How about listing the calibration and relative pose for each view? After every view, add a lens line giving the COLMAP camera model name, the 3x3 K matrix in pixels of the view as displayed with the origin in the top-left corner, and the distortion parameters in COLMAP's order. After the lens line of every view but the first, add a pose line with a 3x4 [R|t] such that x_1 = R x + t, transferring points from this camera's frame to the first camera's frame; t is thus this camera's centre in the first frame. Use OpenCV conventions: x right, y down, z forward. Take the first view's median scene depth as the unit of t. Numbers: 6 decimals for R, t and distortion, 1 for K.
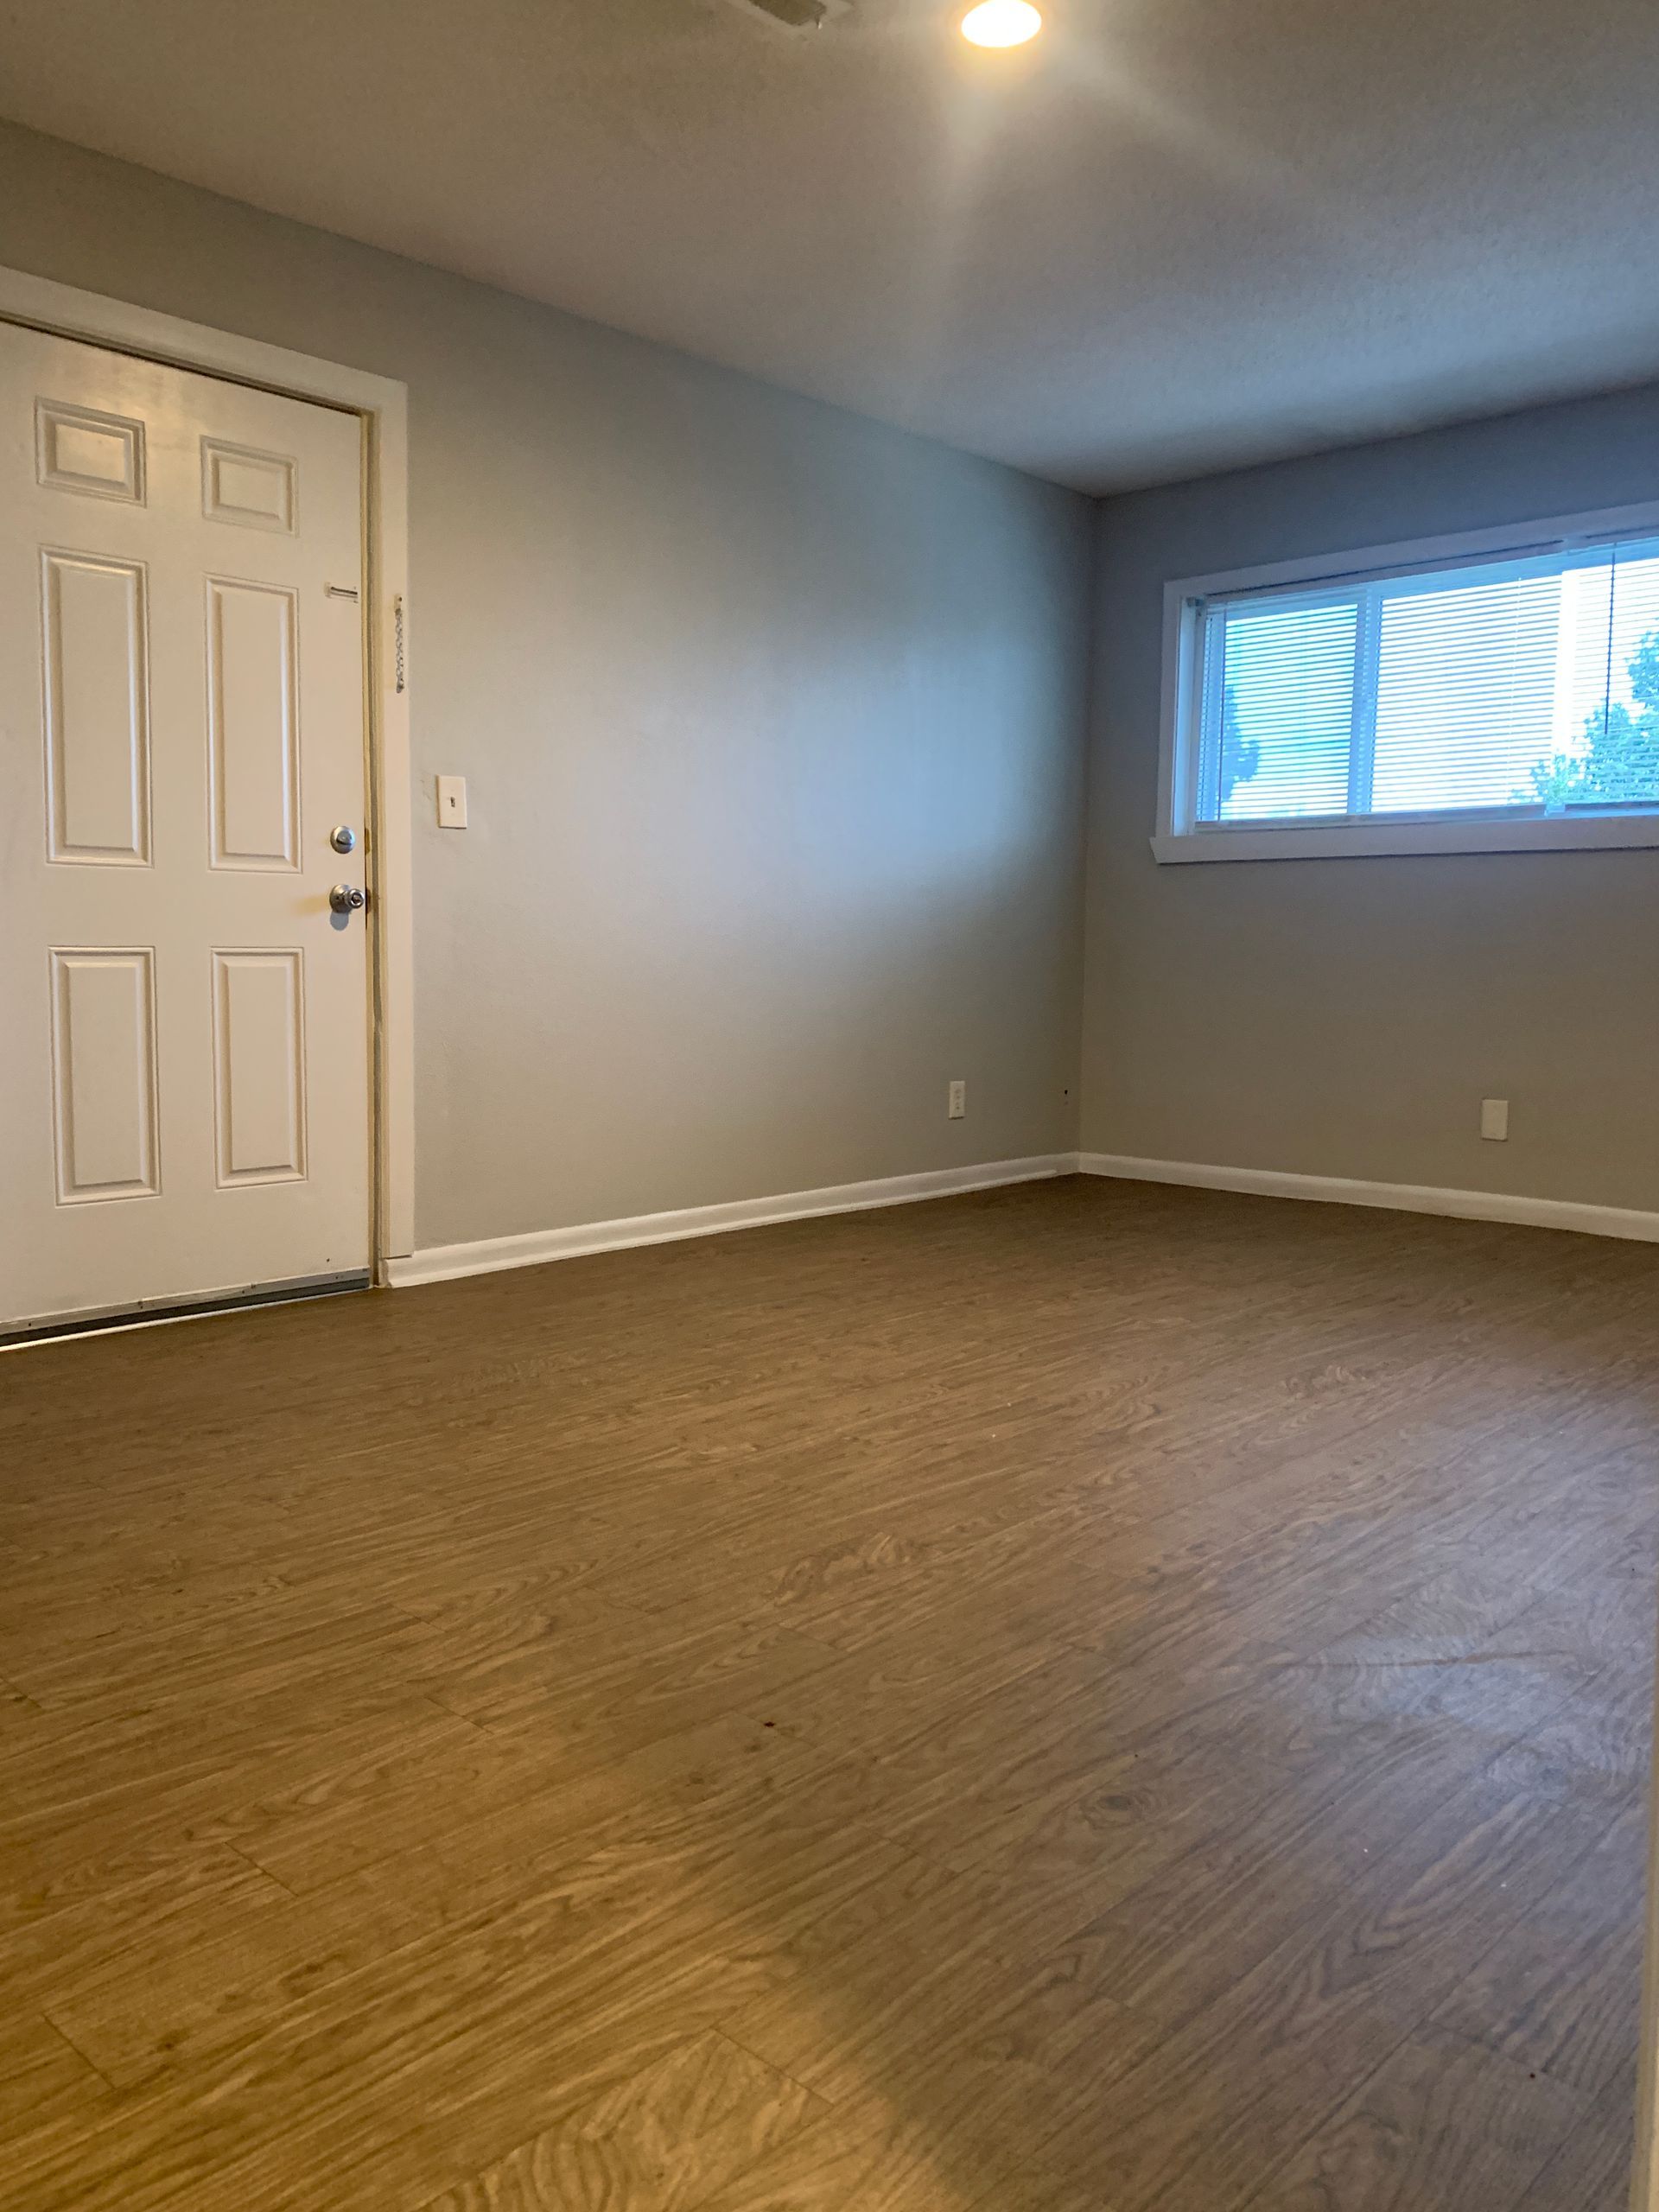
lens RADIAL K [[1711.9, 0, 795.7], [0, 1711.9, 1048.3], [0, 0, 1]] dist [0.051168, -0.032456]
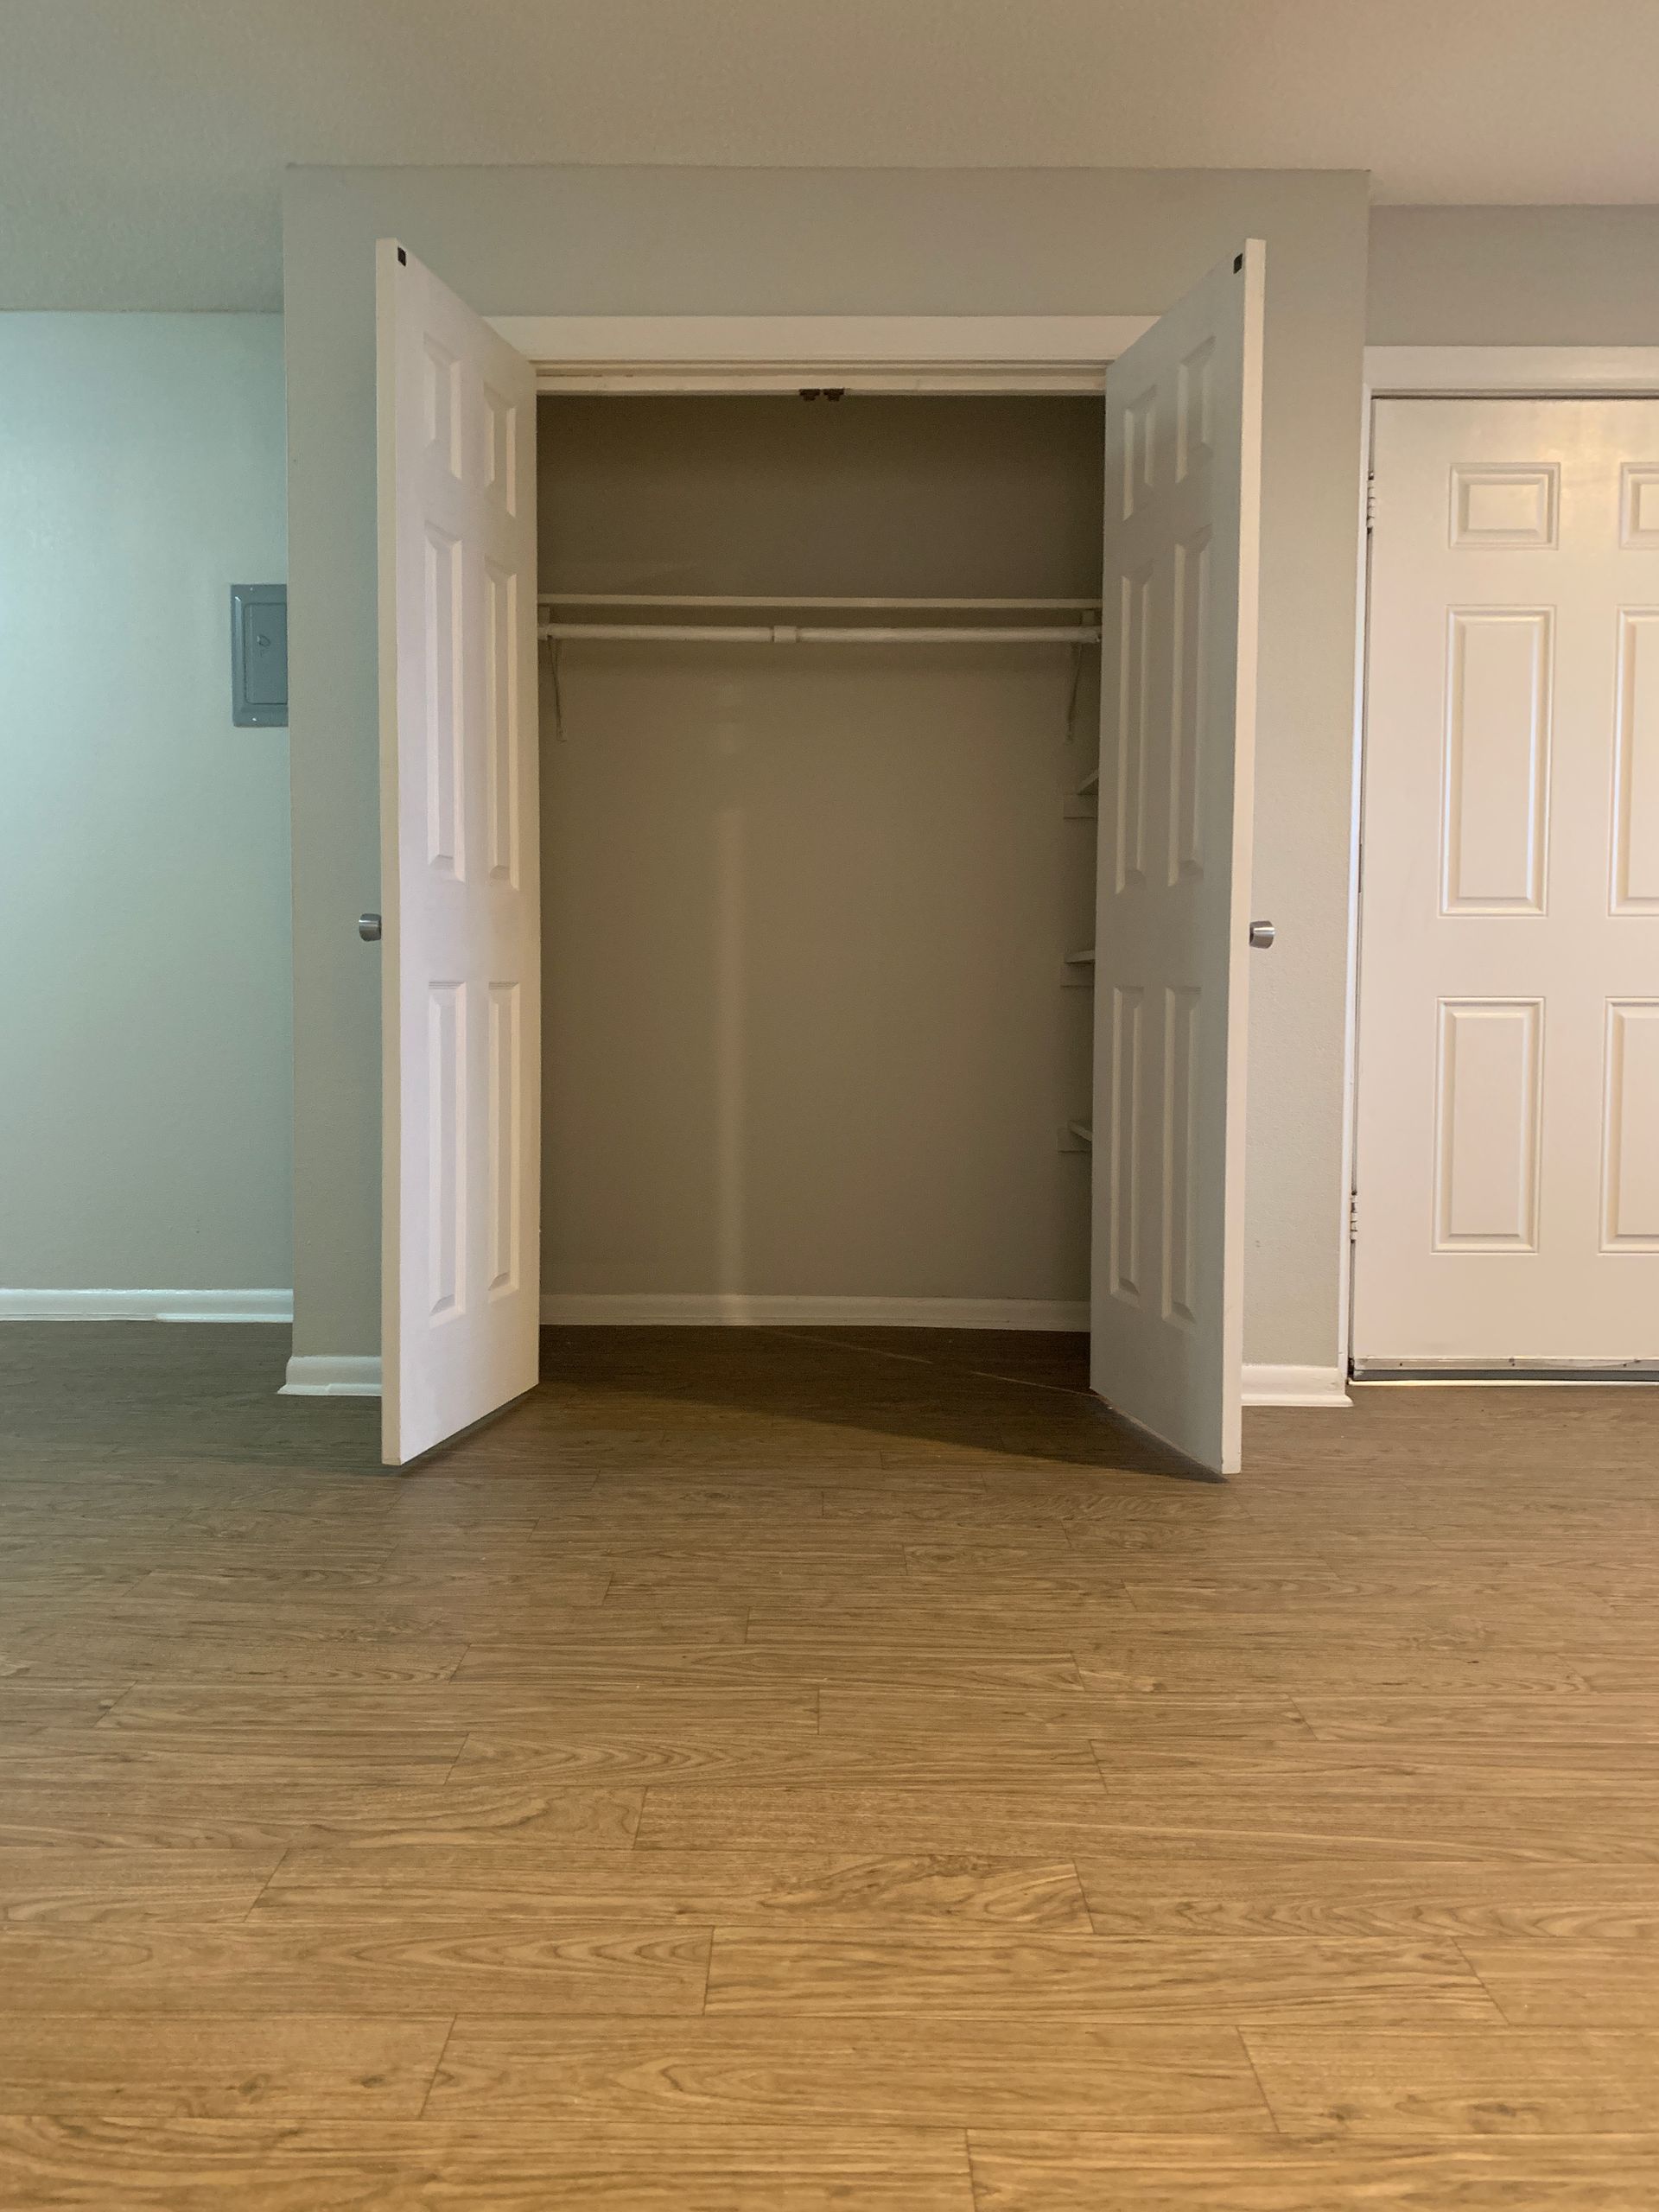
lens RADIAL K [[1692.6, 0, 799.2], [0, 1692.6, 1077.3], [0, 0, 1]] dist [0.009929, -0.018247]
pose [[0.687110, 0.034295, -0.725743, 0.089812], [-0.043046, 0.999052, 0.006456, -0.004808], [0.725277, 0.026804, 0.687936, 0.092315]]
